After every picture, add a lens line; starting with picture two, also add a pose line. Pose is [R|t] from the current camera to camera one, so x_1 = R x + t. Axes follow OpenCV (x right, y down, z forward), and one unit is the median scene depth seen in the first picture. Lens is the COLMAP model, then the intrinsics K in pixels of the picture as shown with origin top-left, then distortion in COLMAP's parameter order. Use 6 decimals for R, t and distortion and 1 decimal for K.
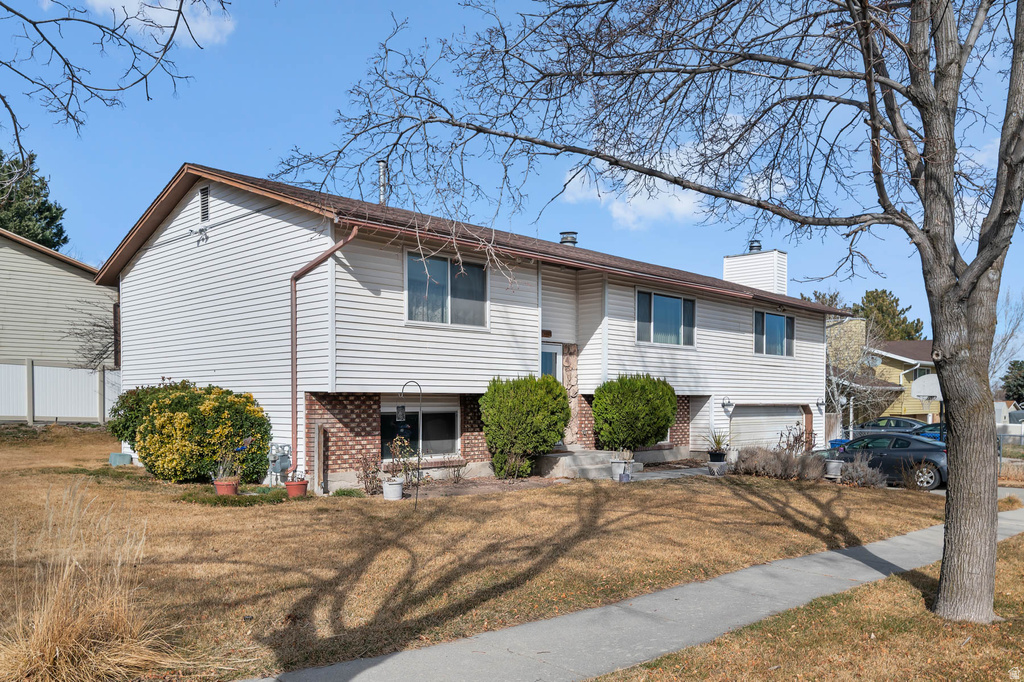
lens RADIAL K [[795.2, 0, 513.7], [0, 795.2, 403.9], [0, 0, 1]] dist [0.002753, -0.001199]
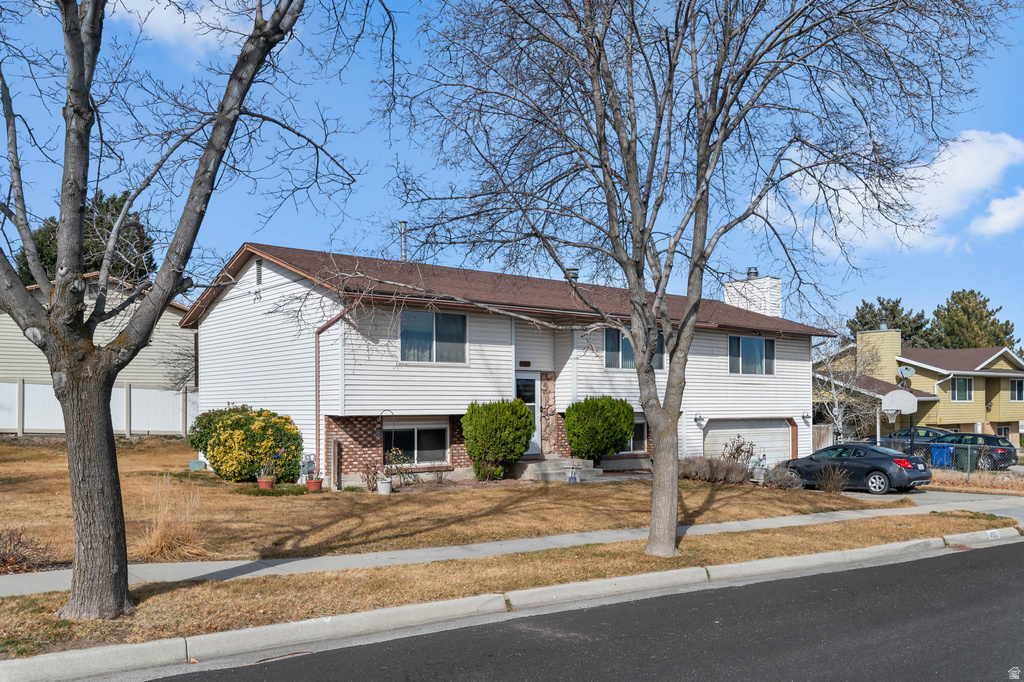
lens RADIAL K [[853.7, 0, 511.0], [0, 853.7, 376.2], [0, 0, 1]] dist [-0.003161, -0.003369]
pose [[0.993617, -0.010054, -0.112356, 0.194060], [0.005555, 0.999173, -0.040284, -0.018668], [0.112668, 0.039403, 0.992851, -0.371782]]
